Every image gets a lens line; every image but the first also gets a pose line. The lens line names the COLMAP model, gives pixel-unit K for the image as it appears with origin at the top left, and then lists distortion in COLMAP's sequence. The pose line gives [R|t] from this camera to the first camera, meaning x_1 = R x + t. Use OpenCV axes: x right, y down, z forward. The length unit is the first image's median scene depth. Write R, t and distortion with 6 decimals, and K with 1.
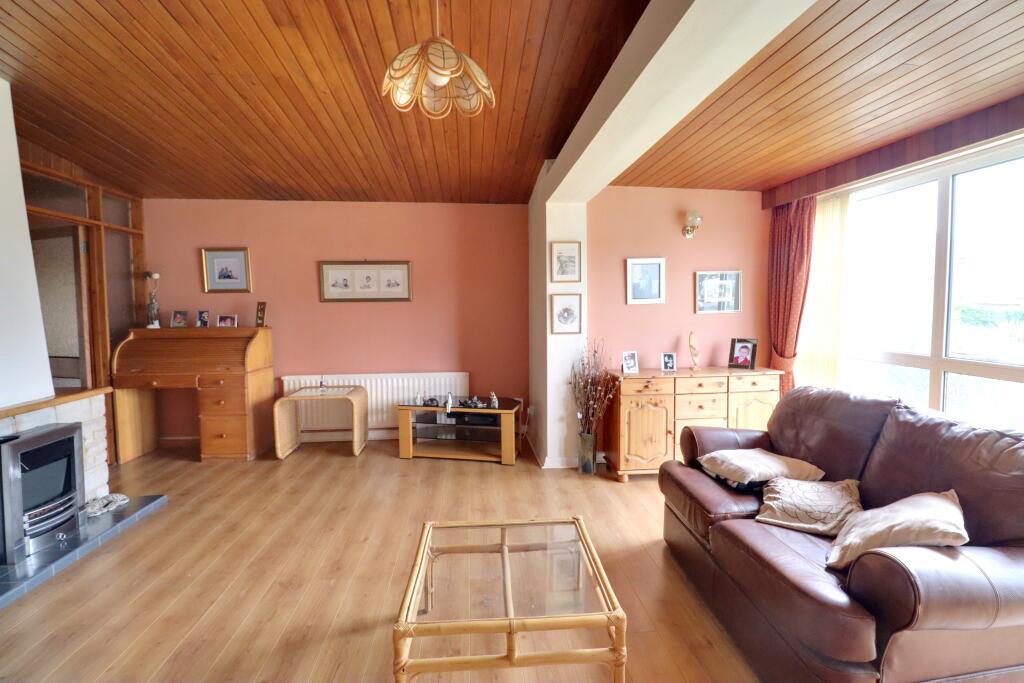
lens RADIAL K [[479.2, 0, 518.3], [0, 479.2, 337.5], [0, 0, 1]] dist [0.000785, -0.000030]
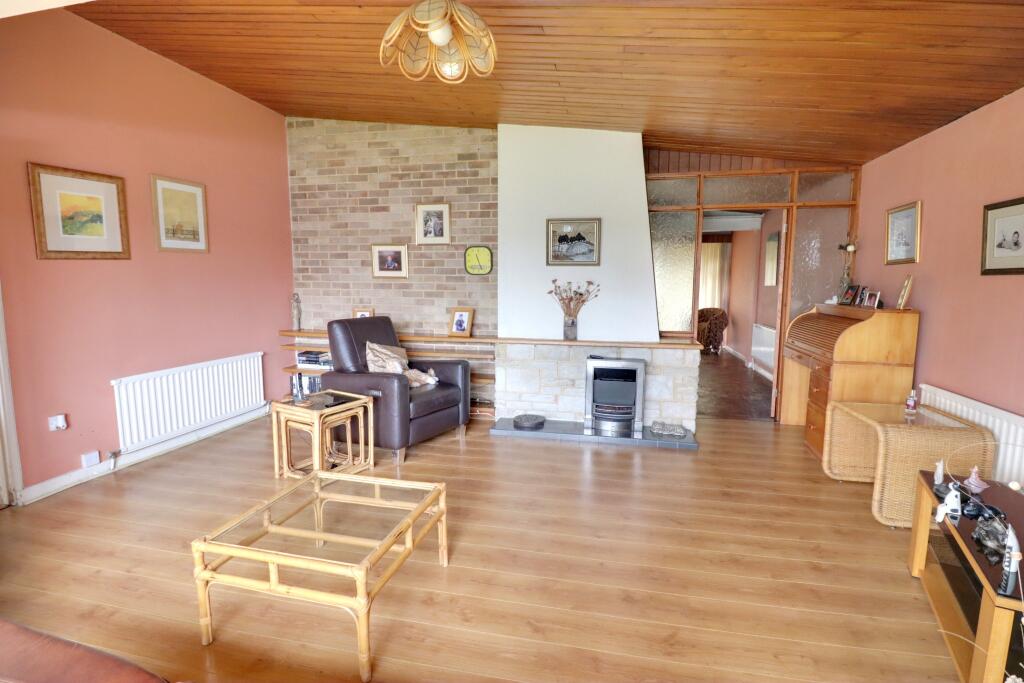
lens RADIAL K [[479.2, 0, 518.3], [0, 479.2, 337.5], [0, 0, 1]] dist [0.000785, -0.000030]
pose [[-0.294374, 0.116603, -0.948550, 0.346731], [-0.078073, 0.986277, 0.145470, -0.043227], [0.952496, 0.116879, -0.281231, 0.684333]]
